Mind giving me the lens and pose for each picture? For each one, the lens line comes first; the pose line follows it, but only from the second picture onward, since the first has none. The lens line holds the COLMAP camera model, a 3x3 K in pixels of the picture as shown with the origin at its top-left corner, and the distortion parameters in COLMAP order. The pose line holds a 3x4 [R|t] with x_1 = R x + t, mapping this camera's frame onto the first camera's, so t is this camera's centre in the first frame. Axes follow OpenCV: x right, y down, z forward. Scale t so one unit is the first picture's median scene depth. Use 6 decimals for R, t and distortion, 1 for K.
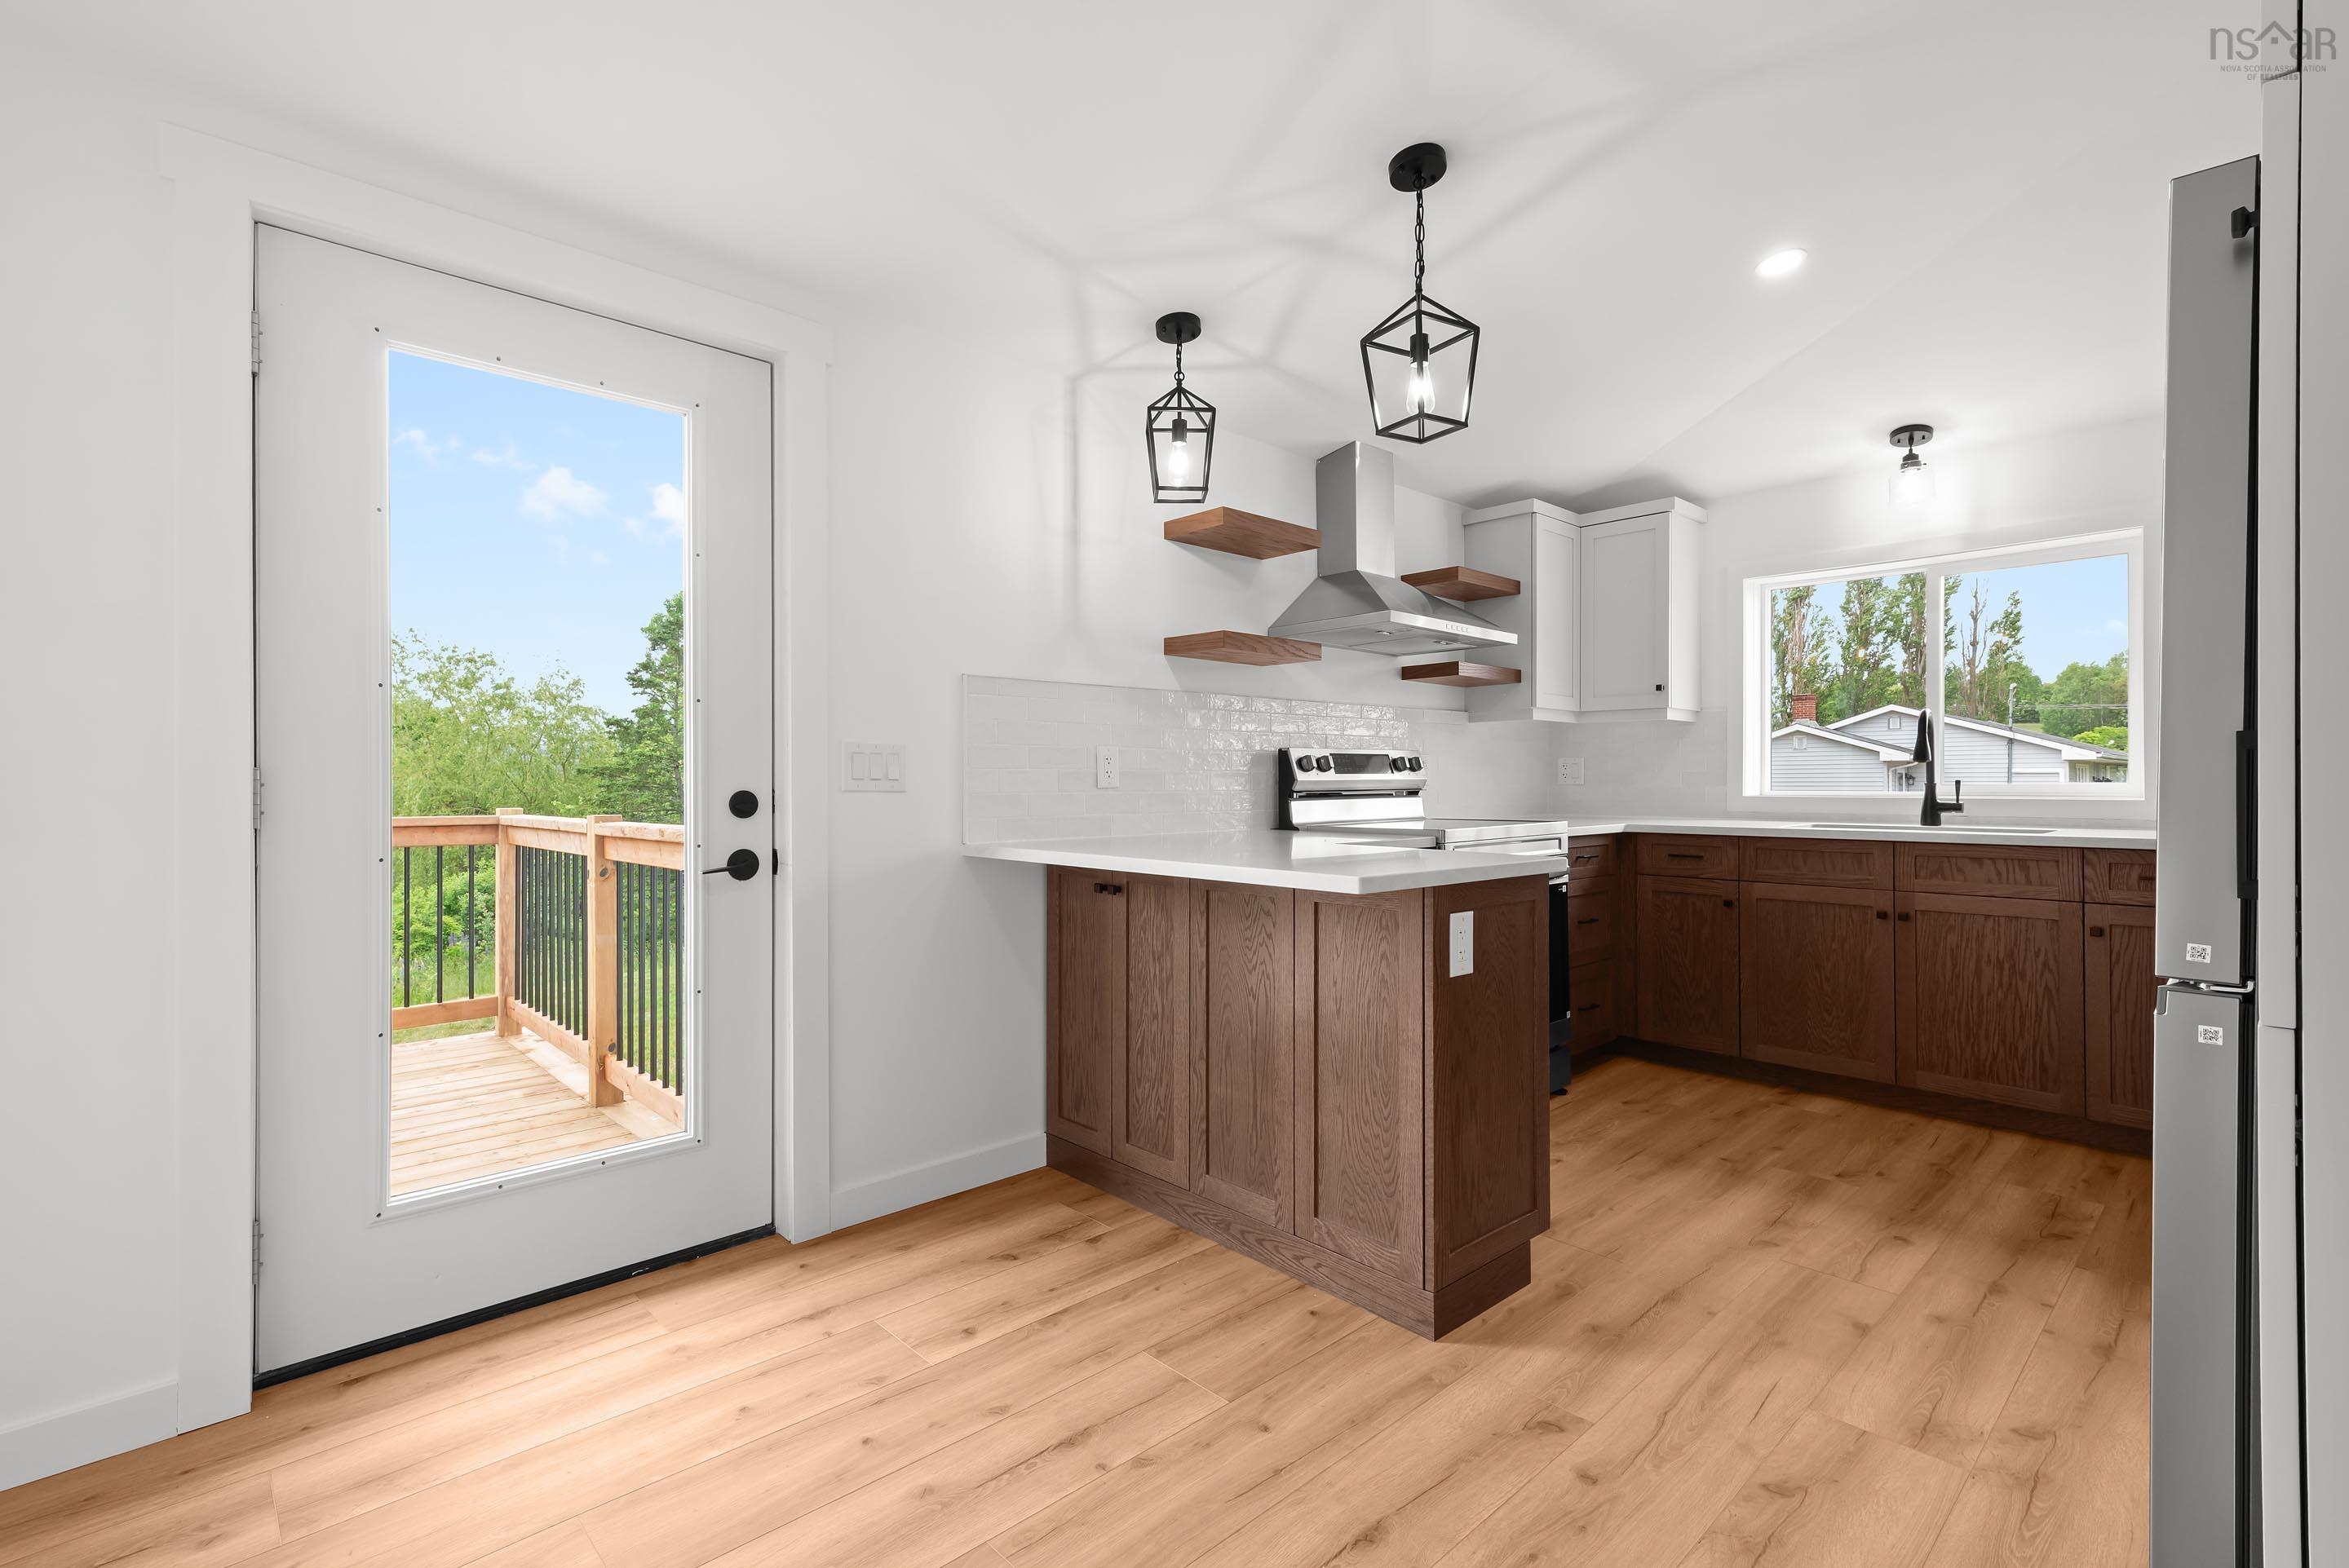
lens RADIAL K [[1057.8, 0, 1177.5], [0, 1057.8, 778.0], [0, 0, 1]] dist [0.010644, -0.001266]
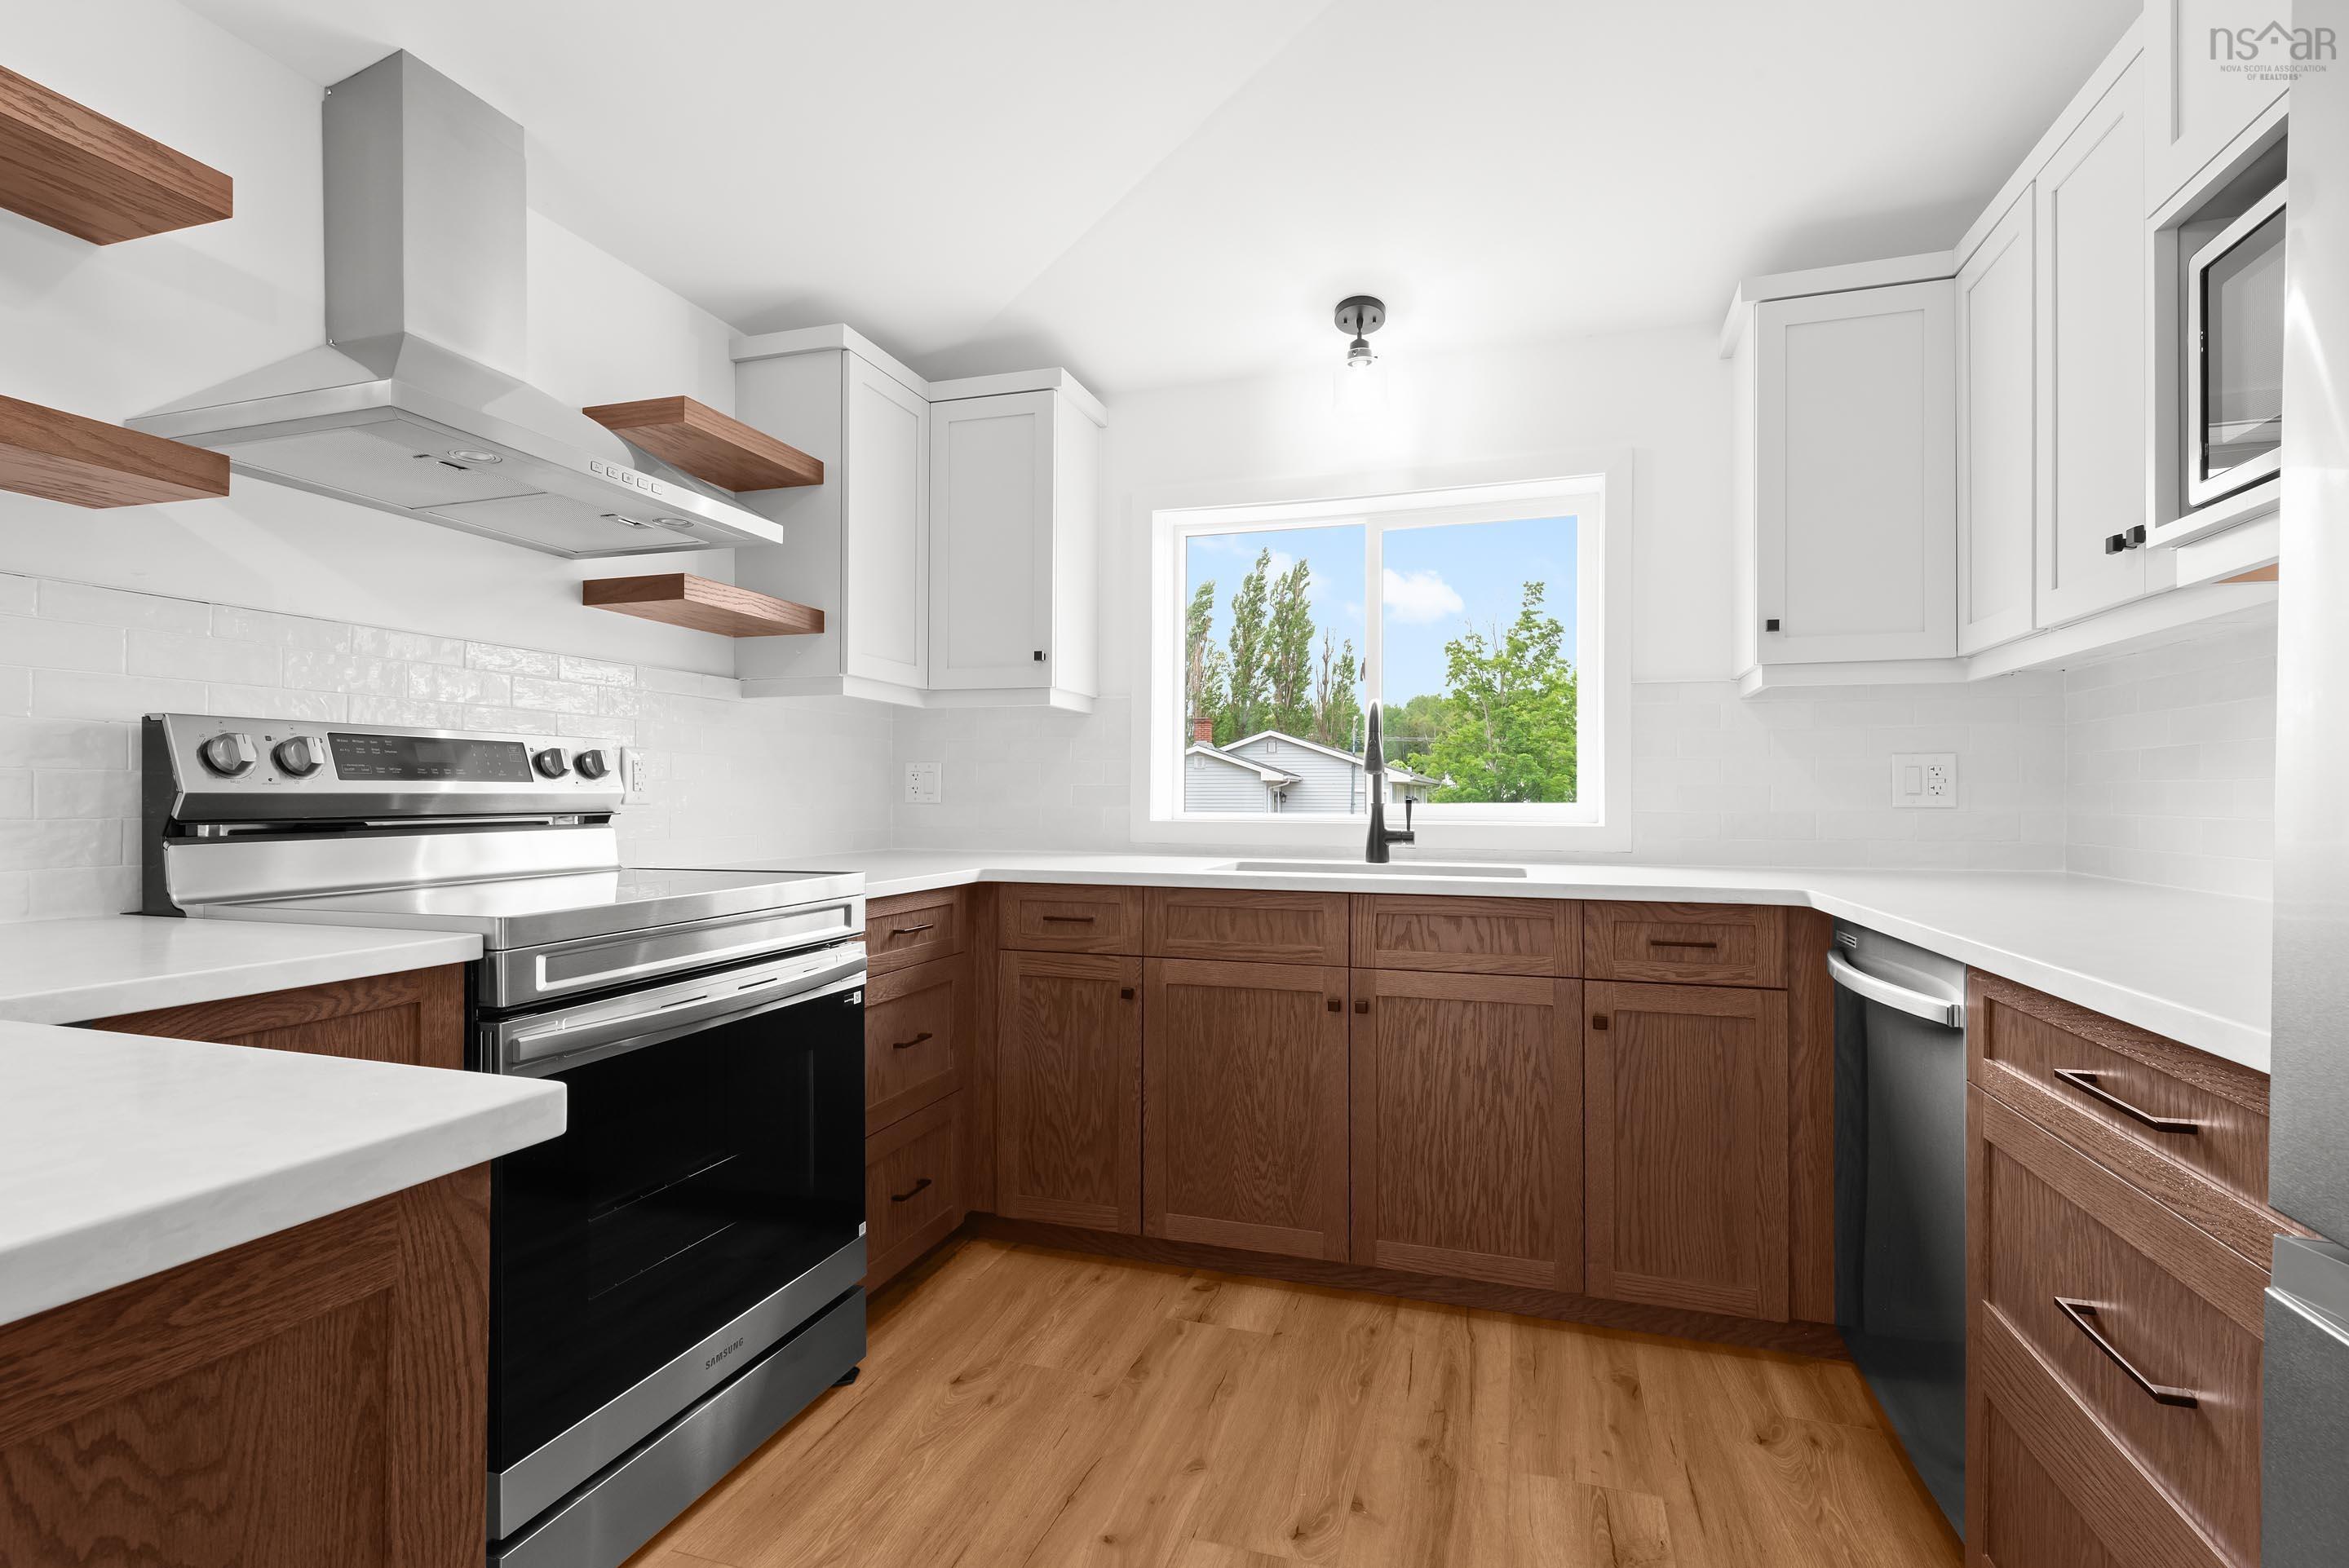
lens RADIAL K [[1109.0, 0, 1168.2], [0, 1109.0, 794.0], [0, 0, 1]] dist [0.010216, -0.001756]
pose [[0.876079, 0.006307, 0.482127, 0.244609], [-0.006676, 0.999977, -0.000949, 0.000217], [-0.482122, -0.002387, 0.876101, 0.453539]]
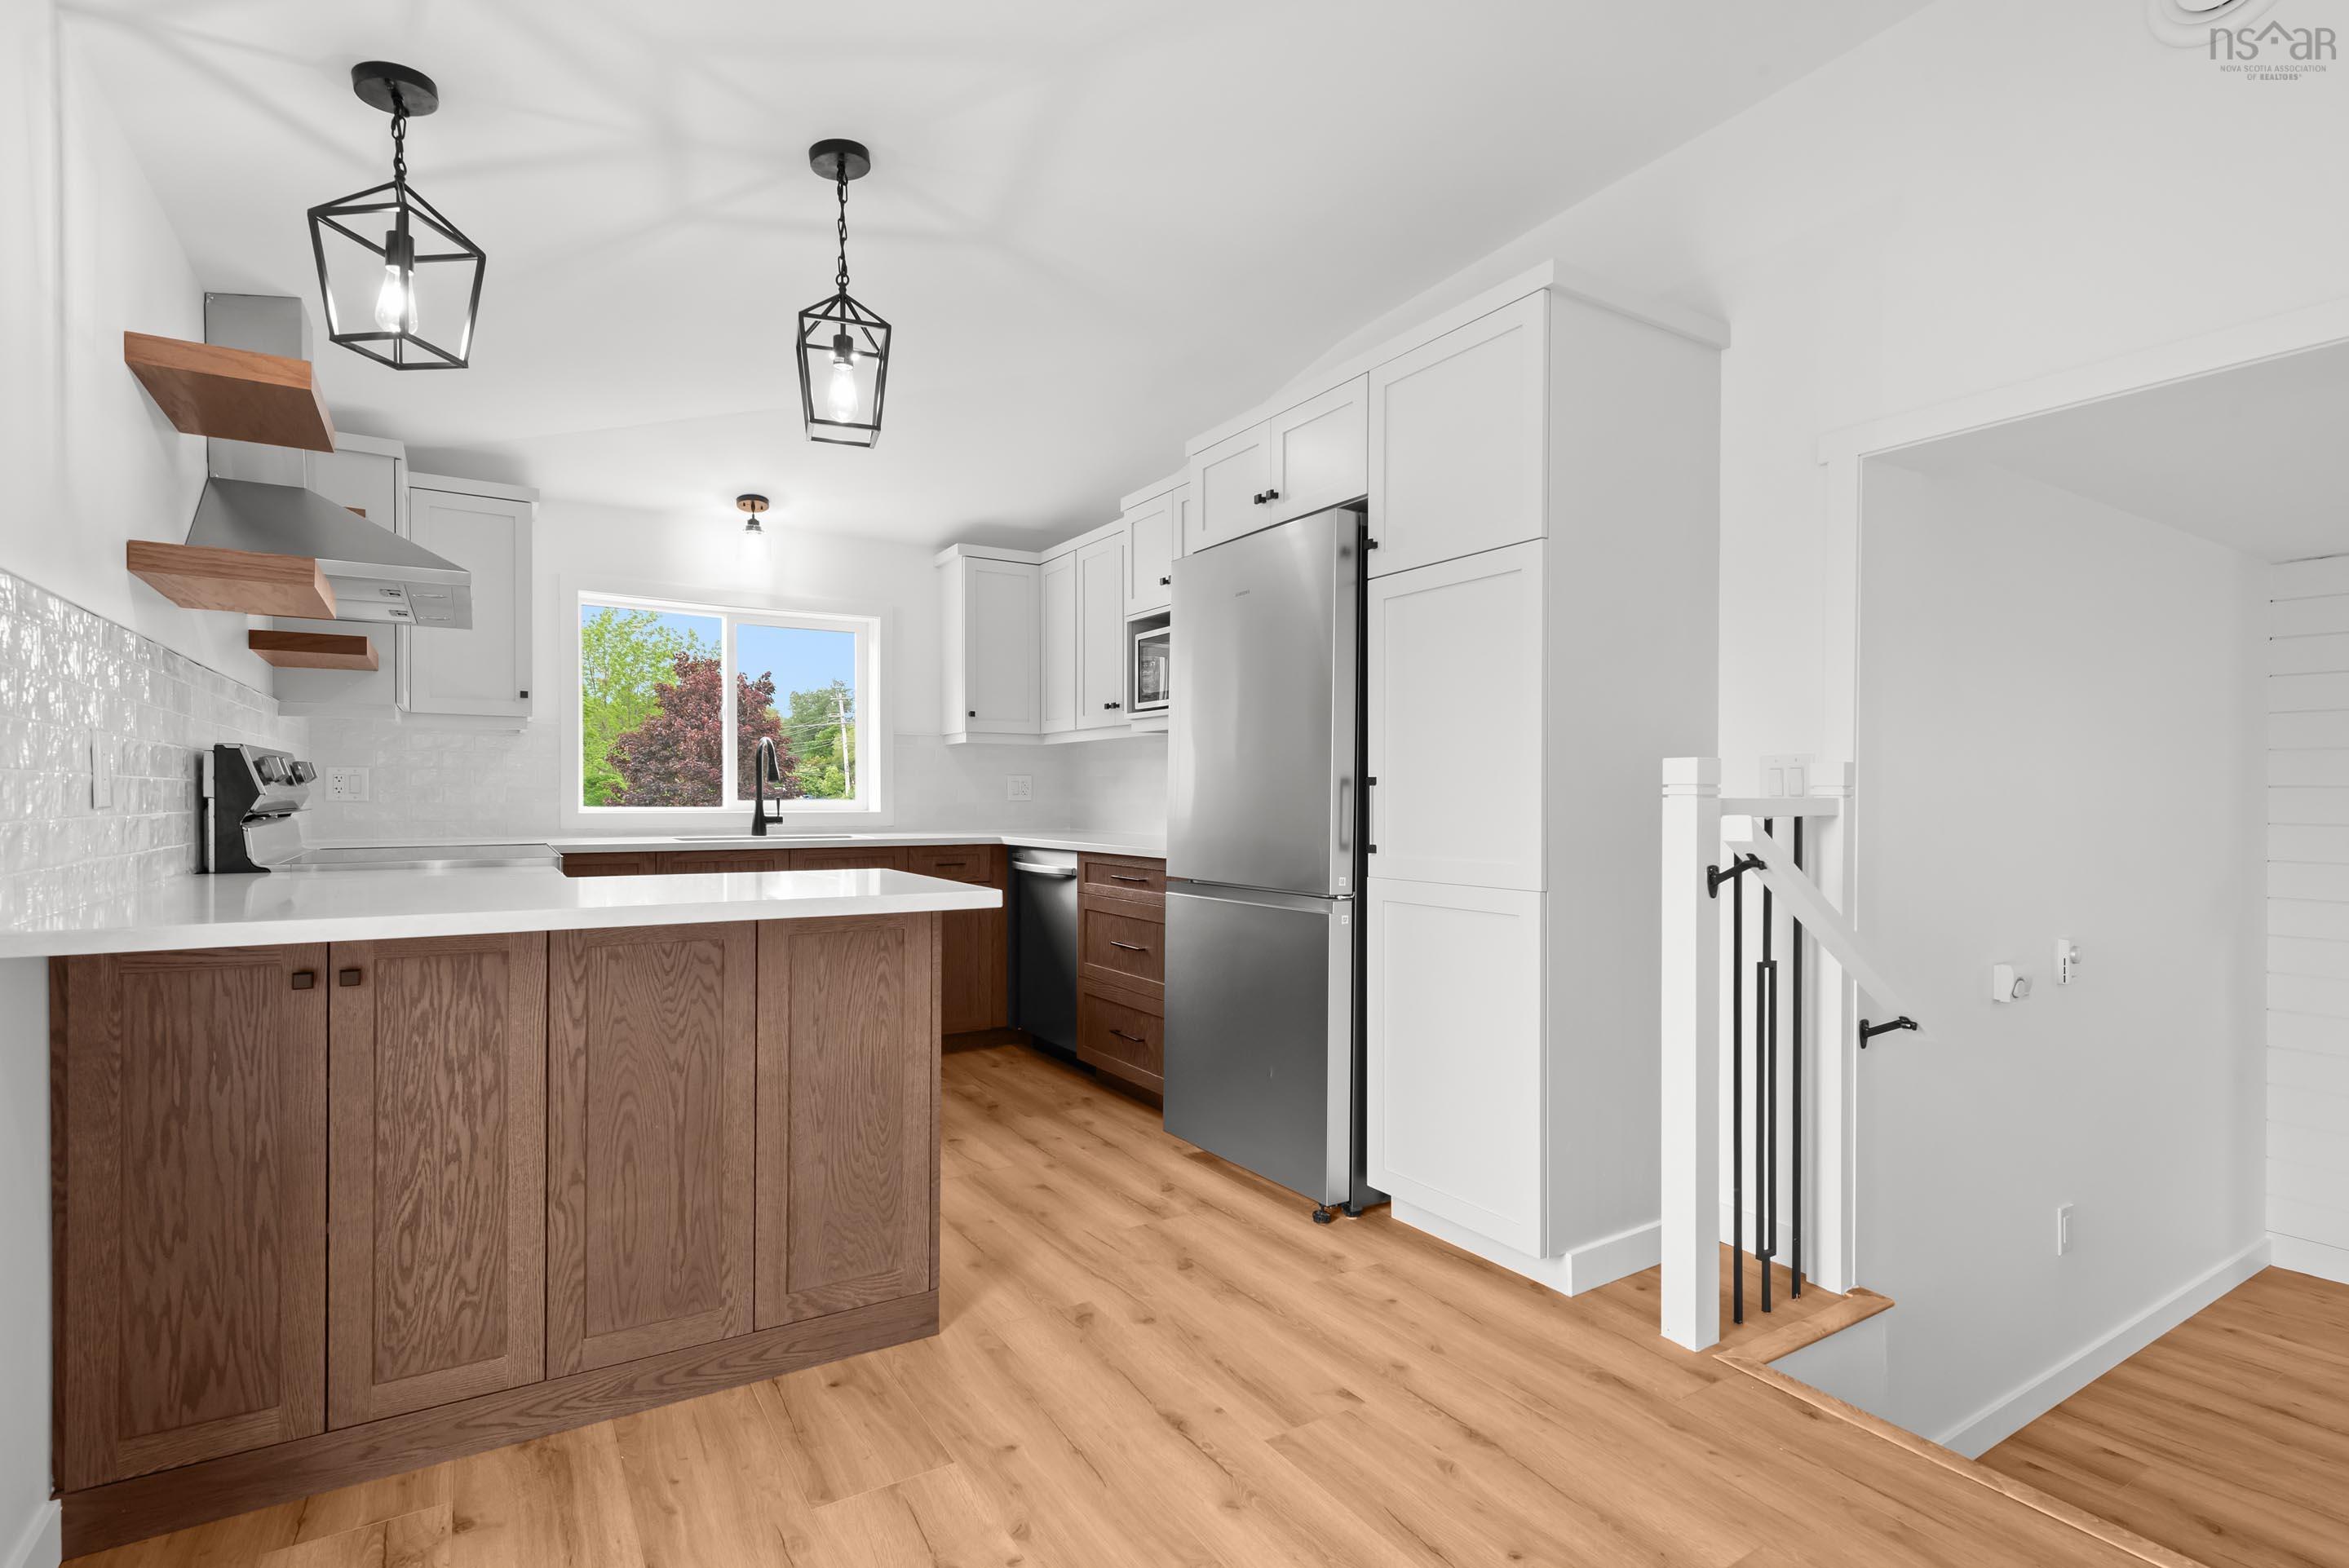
lens RADIAL K [[1109.0, 0, 1177.5], [0, 1109.0, 801.4], [0, 0, 1]] dist [0.010216, -0.001756]
pose [[0.201702, -0.001097, 0.979446, -0.459464], [-0.005942, 0.999980, 0.002344, 0.001001], [-0.979429, -0.006293, 0.201691, 0.323596]]
